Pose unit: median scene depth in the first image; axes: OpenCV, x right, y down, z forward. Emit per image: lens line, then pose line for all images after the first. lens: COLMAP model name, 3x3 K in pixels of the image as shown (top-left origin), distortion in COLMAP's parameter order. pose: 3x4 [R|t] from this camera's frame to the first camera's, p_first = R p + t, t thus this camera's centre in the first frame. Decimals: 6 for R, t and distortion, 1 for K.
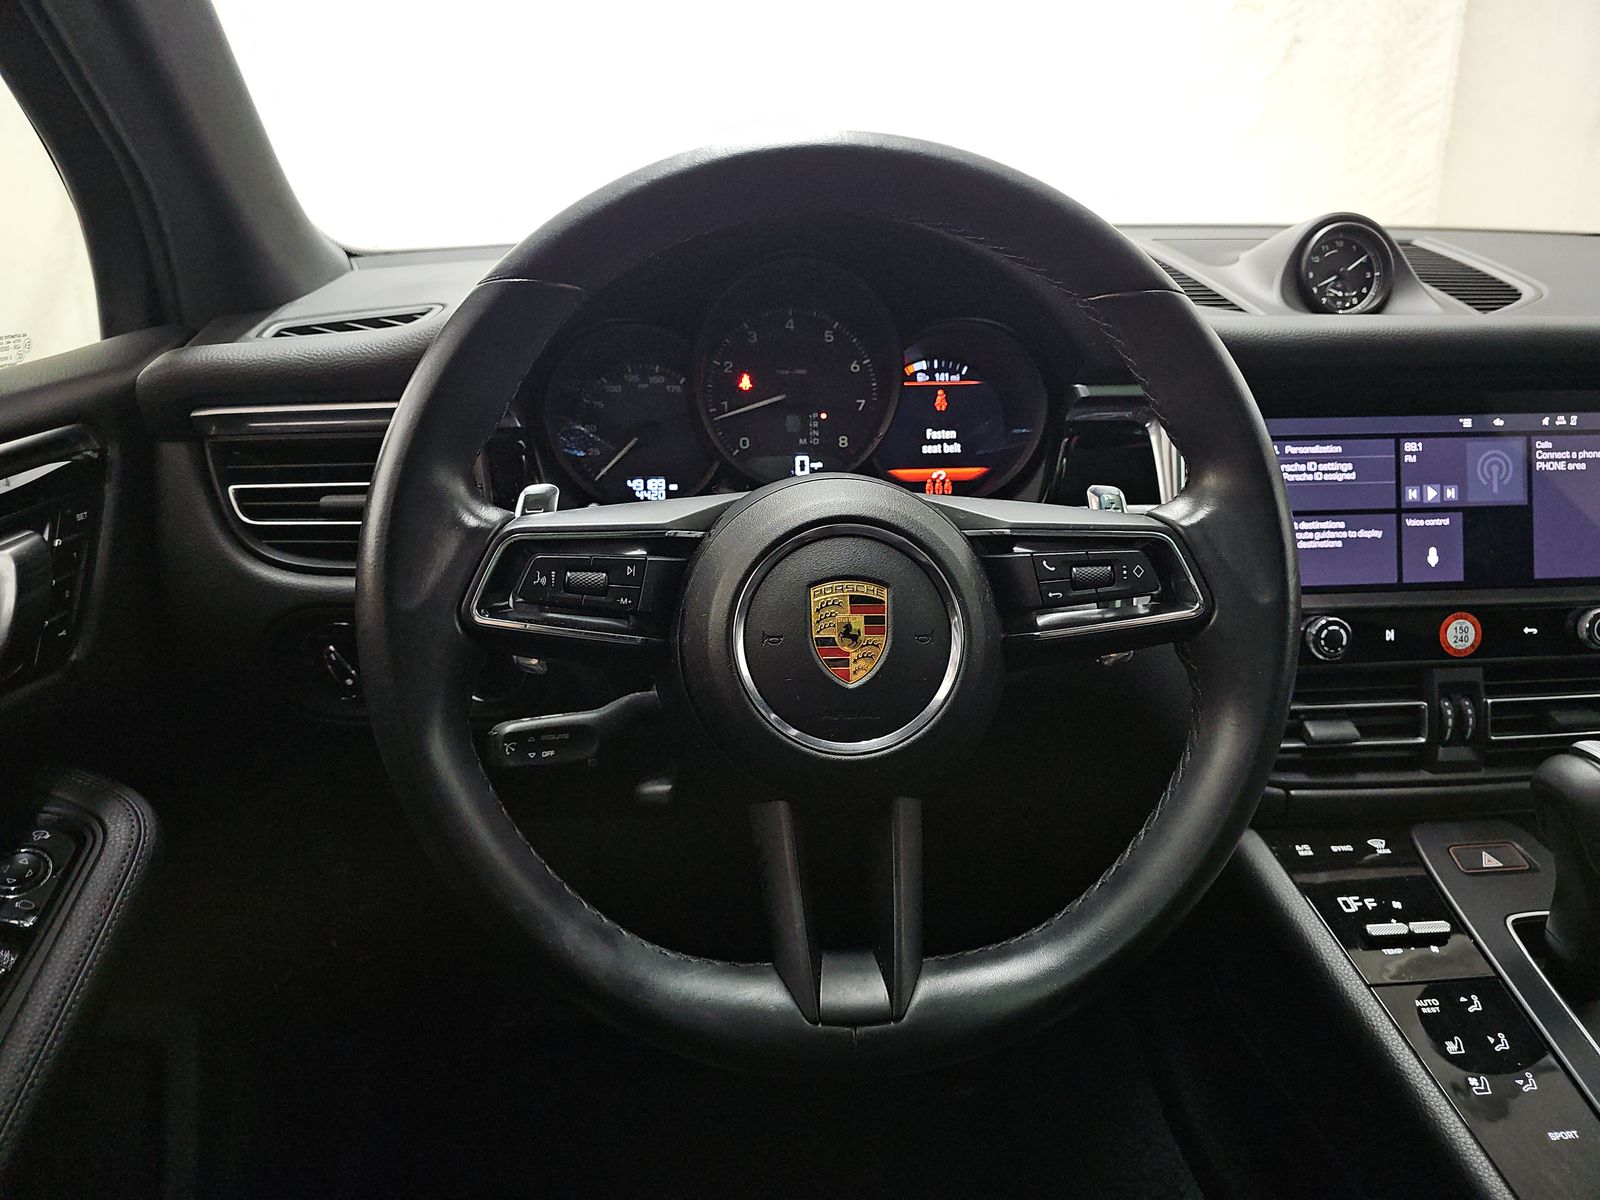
lens RADIAL K [[1008.7, 0, 800.0], [0, 1008.7, 600.0], [0, 0, 1]] dist [0.004682, 0.000342]
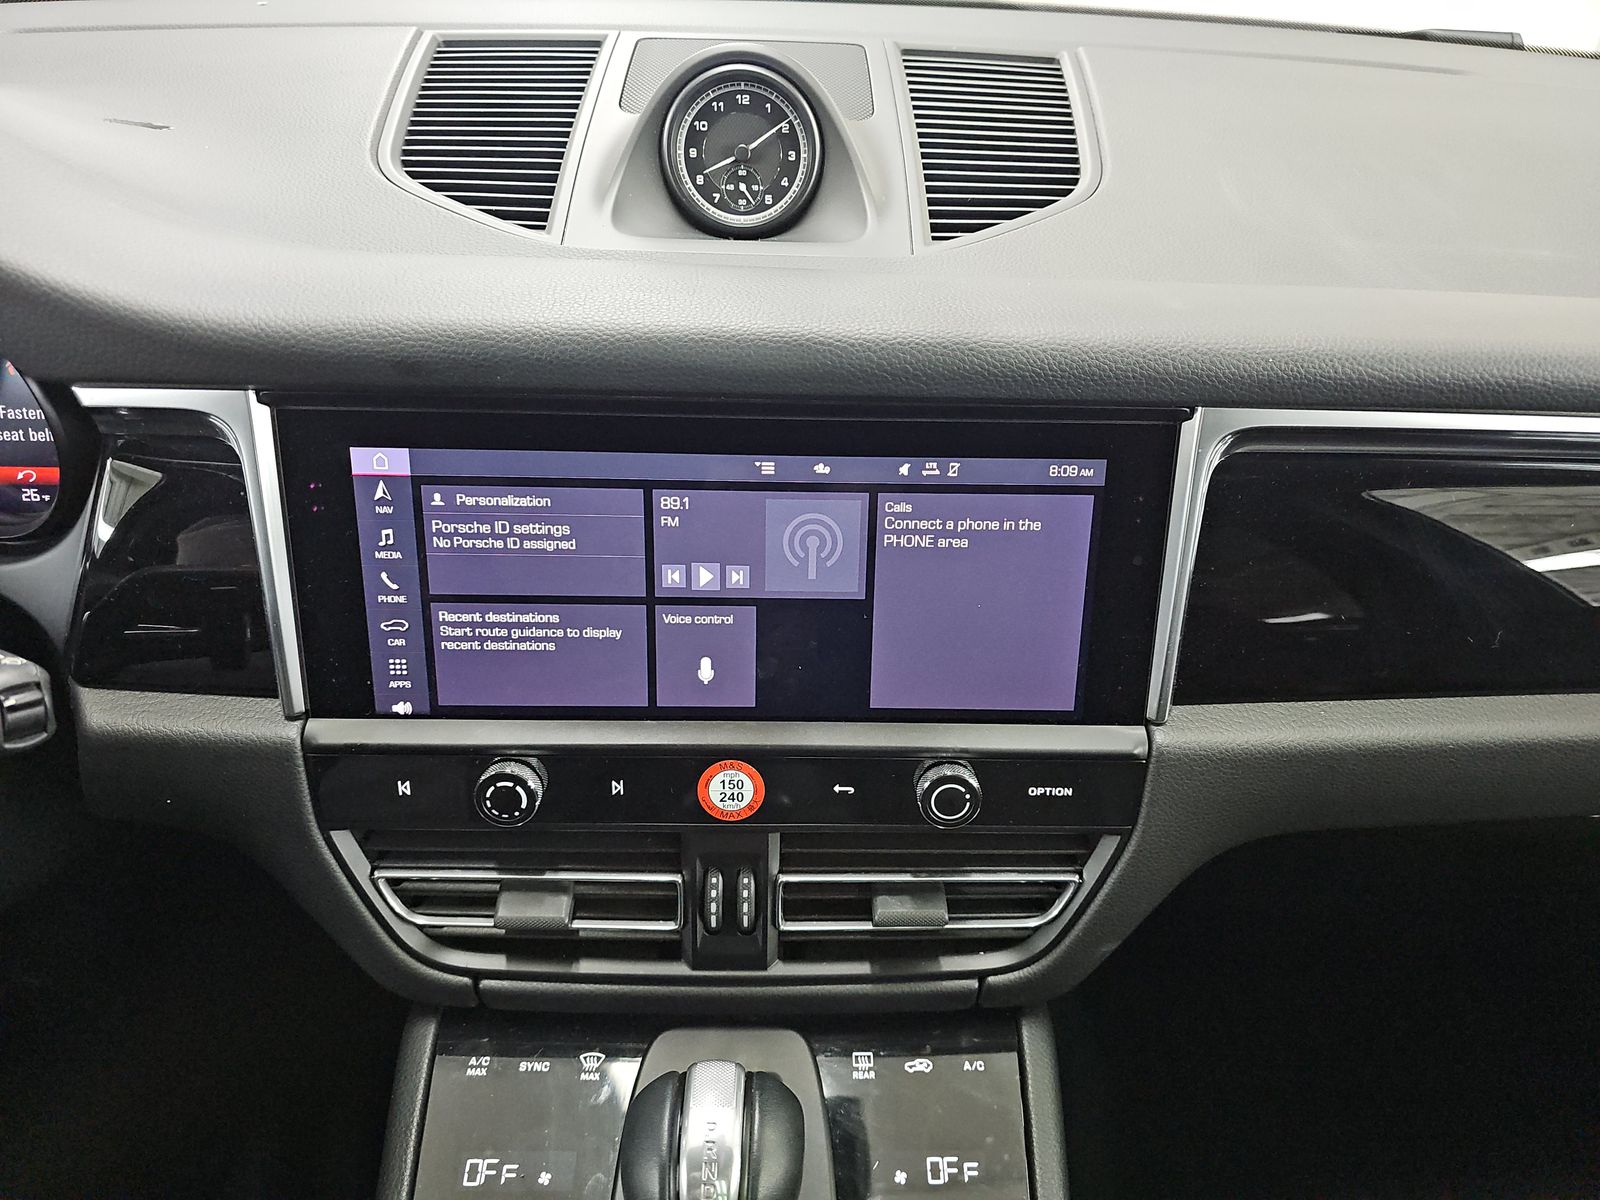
lens RADIAL K [[1049.2, 0, 800.0], [0, 1049.2, 600.0], [0, 0, 1]] dist [0.001064, -0.022823]
pose [[0.997622, 0.063780, -0.026110, 0.703412], [-0.055062, 0.965480, 0.254590, -0.261439], [0.041447, -0.252547, 0.966697, 0.367778]]
